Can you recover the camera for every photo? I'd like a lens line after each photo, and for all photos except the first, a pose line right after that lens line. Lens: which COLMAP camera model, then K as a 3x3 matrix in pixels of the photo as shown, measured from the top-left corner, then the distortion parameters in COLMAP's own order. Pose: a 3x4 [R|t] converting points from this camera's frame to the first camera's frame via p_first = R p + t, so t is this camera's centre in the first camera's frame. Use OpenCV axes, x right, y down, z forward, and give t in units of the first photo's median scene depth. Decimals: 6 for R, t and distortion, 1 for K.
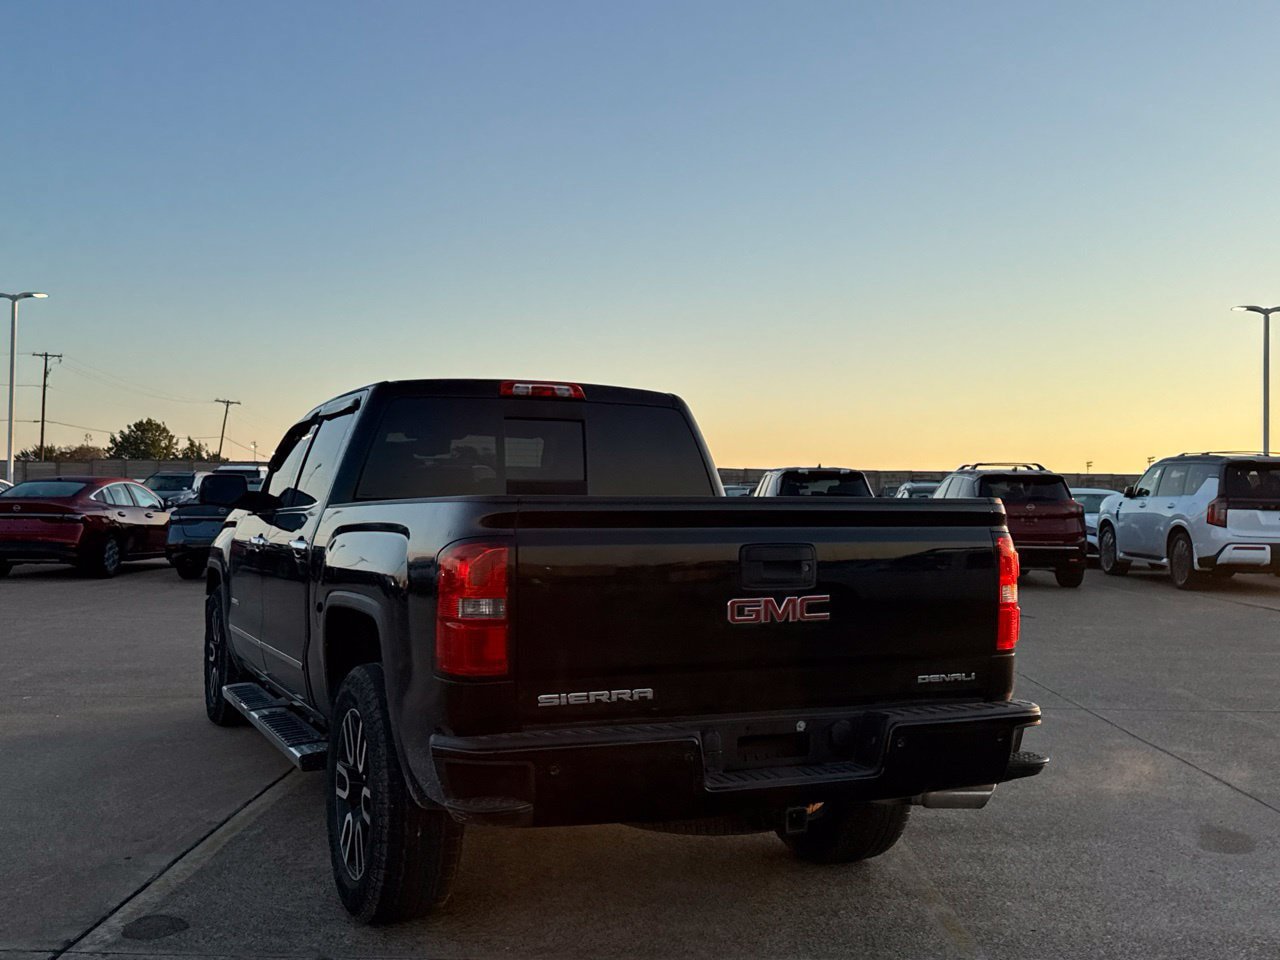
lens RADIAL K [[1250.9, 0, 635.3], [0, 1250.9, 483.3], [0, 0, 1]] dist [0.093498, 0.000000]
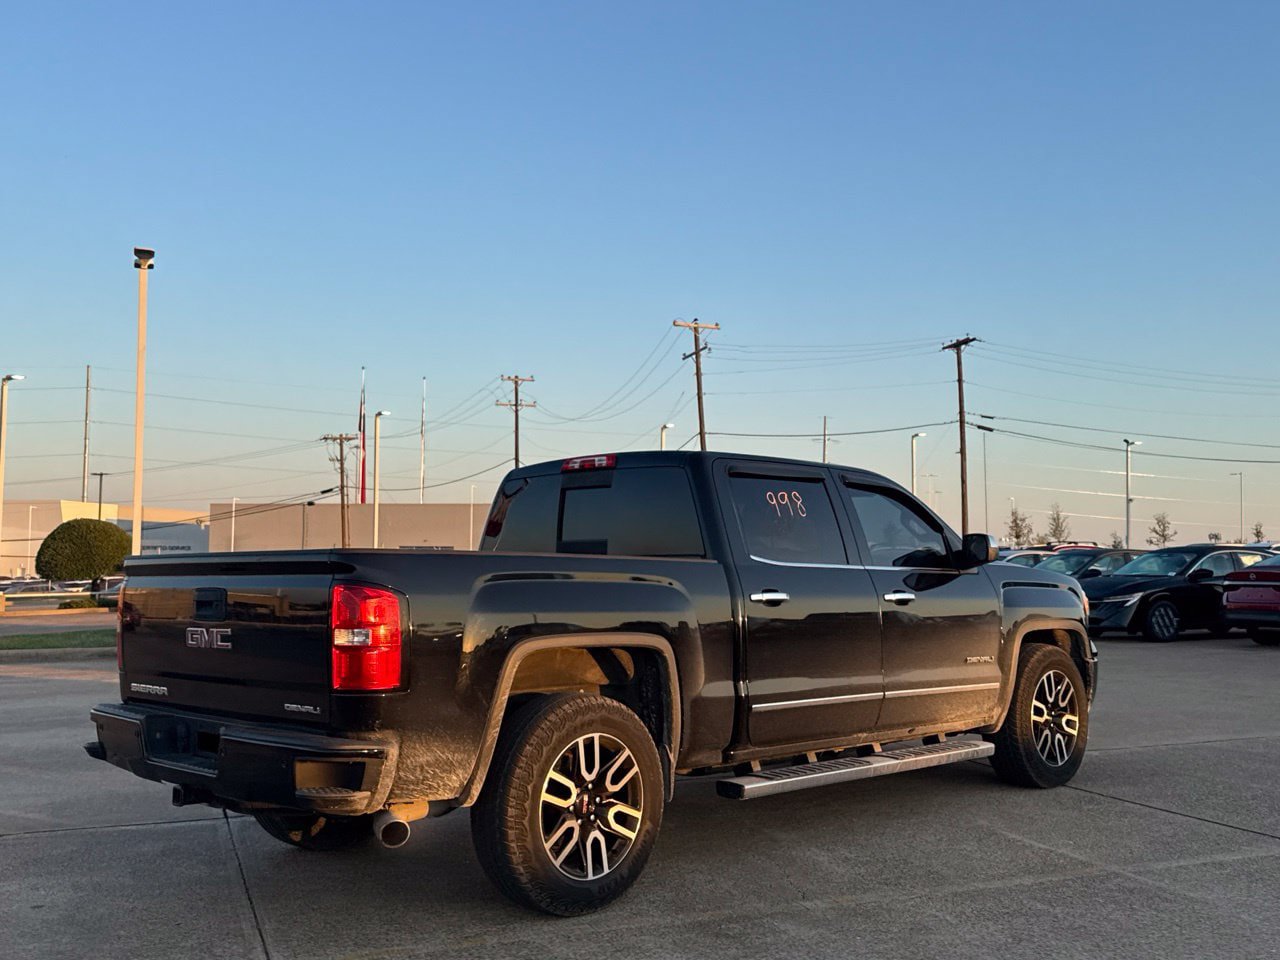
lens RADIAL K [[1250.9, 0, 642.9], [0, 1250.9, 485.8], [0, 0, 1]] dist [0.093498, 0.000000]
pose [[0.346216, -0.078237, -0.934887, 1.409113], [0.025221, 0.996933, -0.074090, 0.046751], [0.937816, 0.002073, 0.347127, 0.885444]]
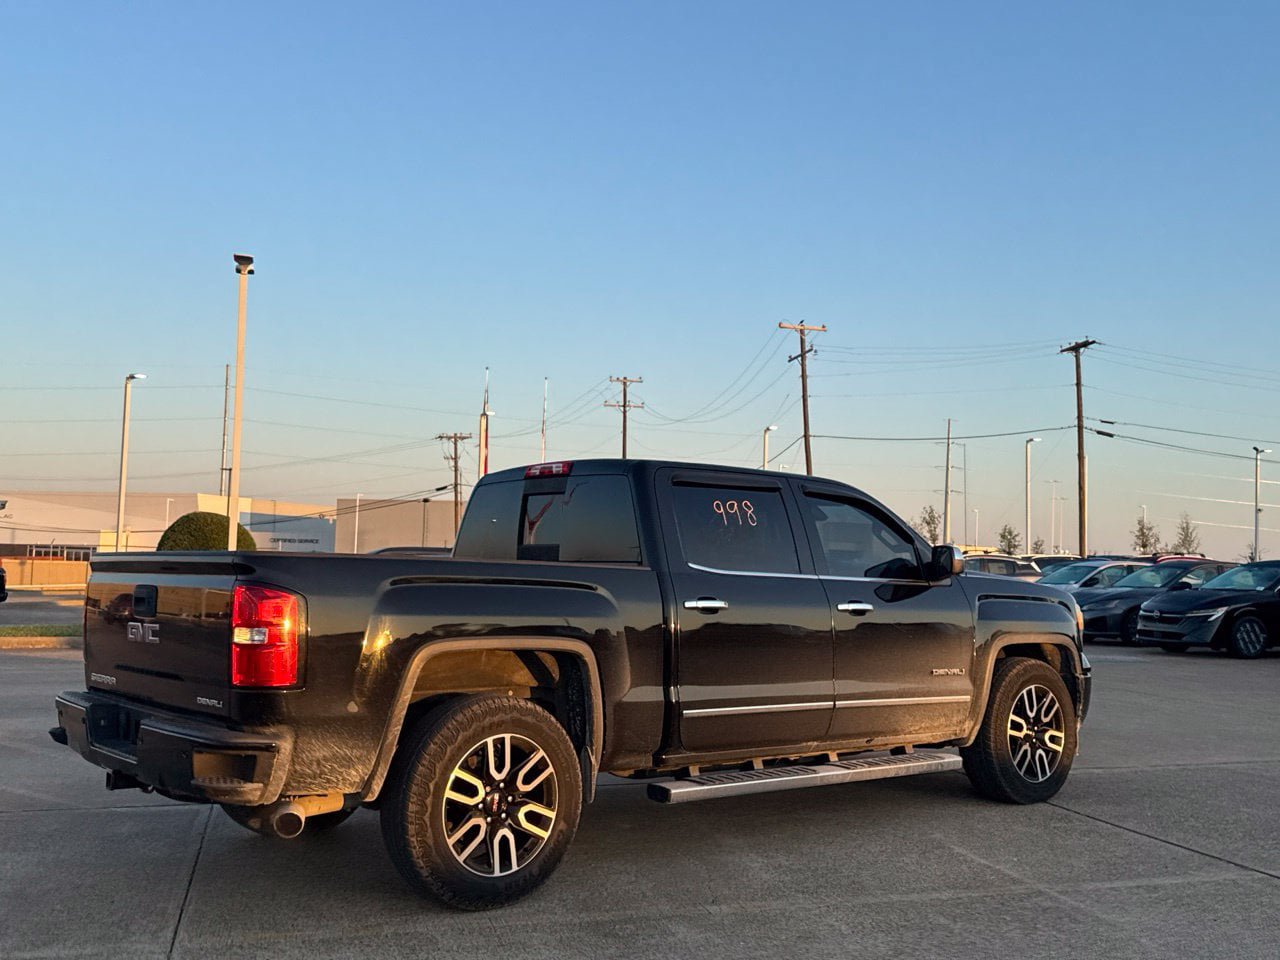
lens RADIAL K [[1250.9, 0, 642.3], [0, 1250.9, 484.0], [0, 0, 1]] dist [0.093498, 0.000000]
pose [[0.260302, -0.076258, -0.962511, 1.498199], [0.004456, 0.996960, -0.077782, 0.044248], [0.965517, 0.015958, 0.259850, 1.069479]]
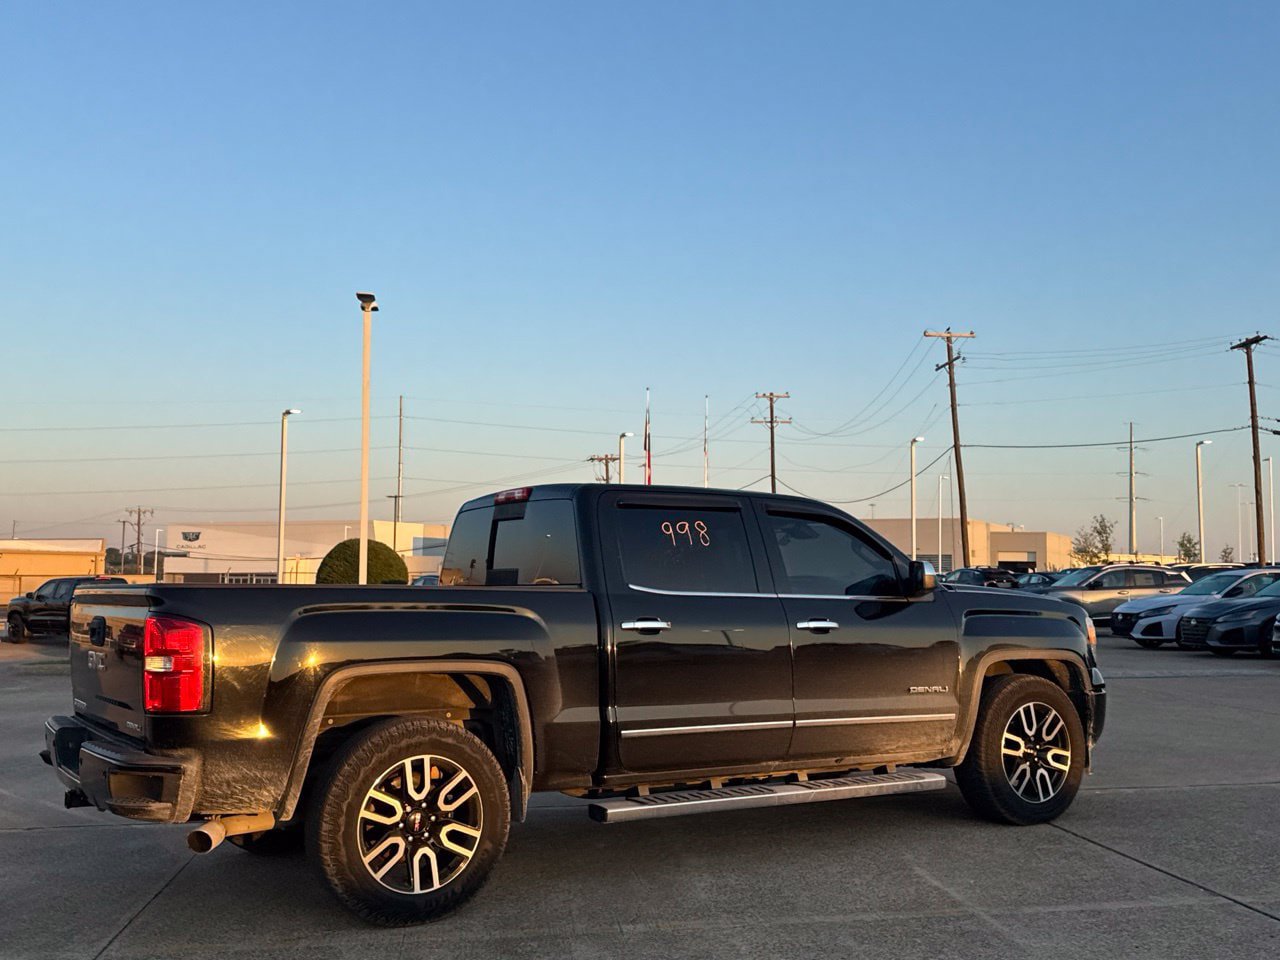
lens RADIAL K [[1250.9, 0, 638.4], [0, 1250.9, 489.6], [0, 0, 1]] dist [0.093498, 0.000000]
pose [[0.131169, -0.091395, -0.987138, 1.571524], [0.022531, 0.995759, -0.089199, 0.043009], [0.991104, -0.010541, 0.132672, 1.320220]]
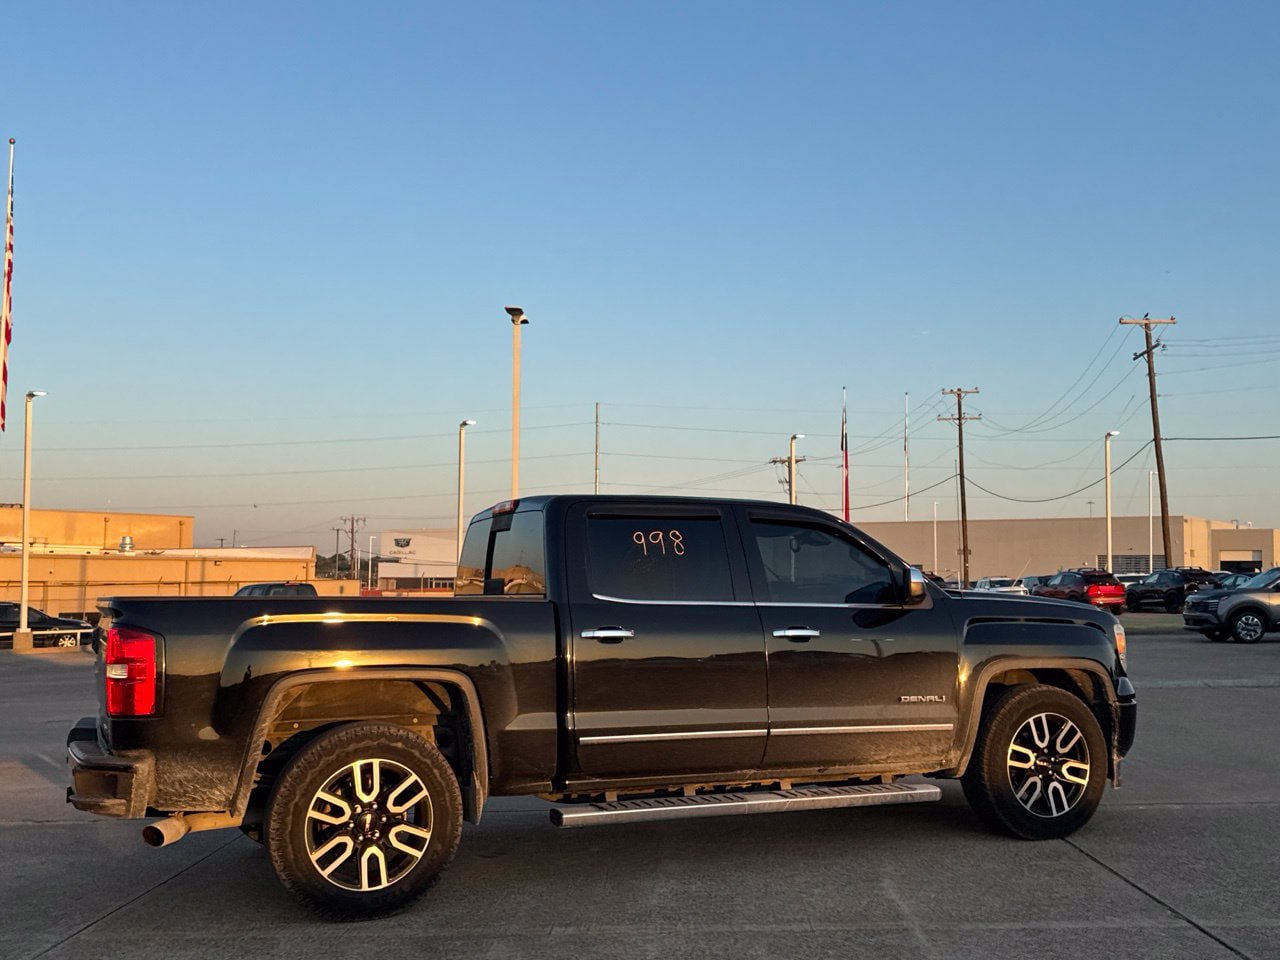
lens RADIAL K [[1250.9, 0, 635.7], [0, 1250.9, 479.3], [0, 0, 1]] dist [0.093498, 0.000000]
pose [[-0.024544, -0.102553, -0.994425, 1.620303], [0.025826, 0.994327, -0.103180, 0.042034], [0.999365, -0.028214, -0.021757, 1.597414]]
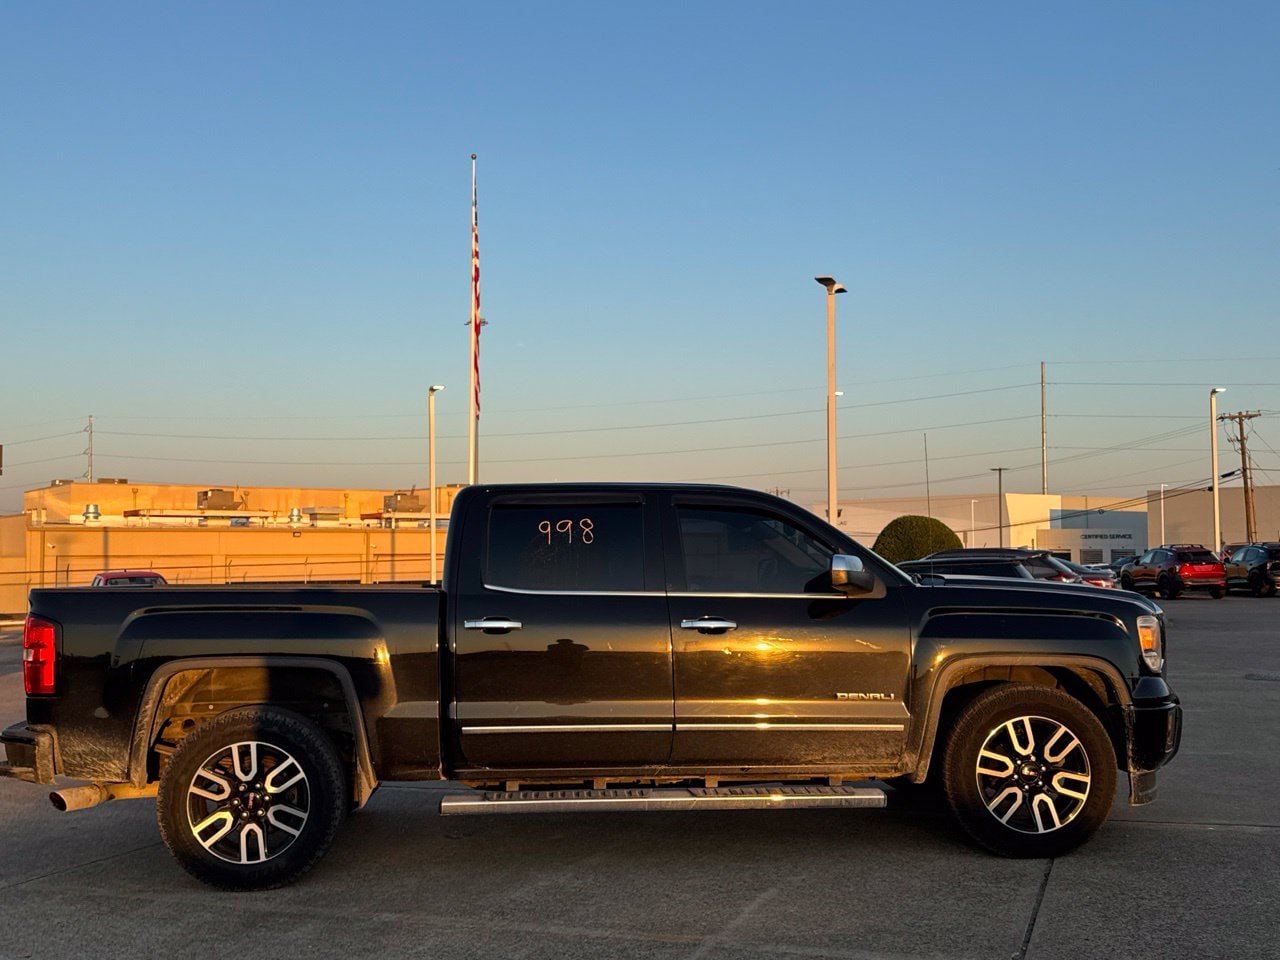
lens RADIAL K [[1261.4, 0, 651.6], [0, 1261.4, 474.5], [0, 0, 1]] dist [0.059174, 0.000000]
pose [[-0.344550, -0.078023, -0.935520, 1.466752], [0.023705, 0.995499, -0.091756, 0.034908], [0.938469, -0.053791, -0.341150, 2.229156]]
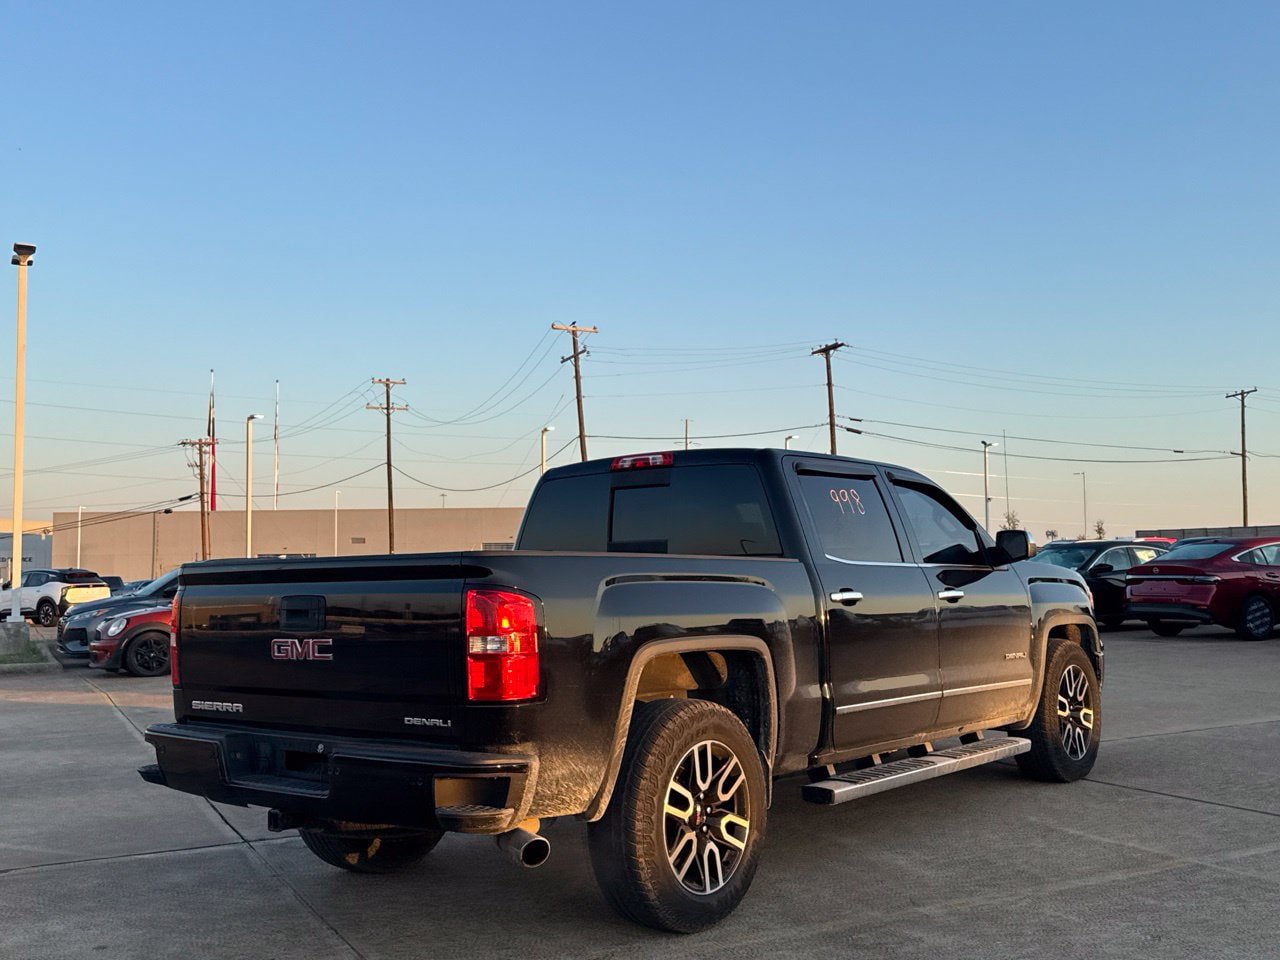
lens RADIAL K [[1250.9, 0, 643.3], [0, 1250.9, 468.3], [0, 0, 1]] dist [0.093498, 0.000000]
pose [[0.442916, -0.096599, -0.891344, 1.278715], [0.041665, 0.995322, -0.087164, 0.041357], [0.895595, 0.001469, 0.444868, 0.685186]]
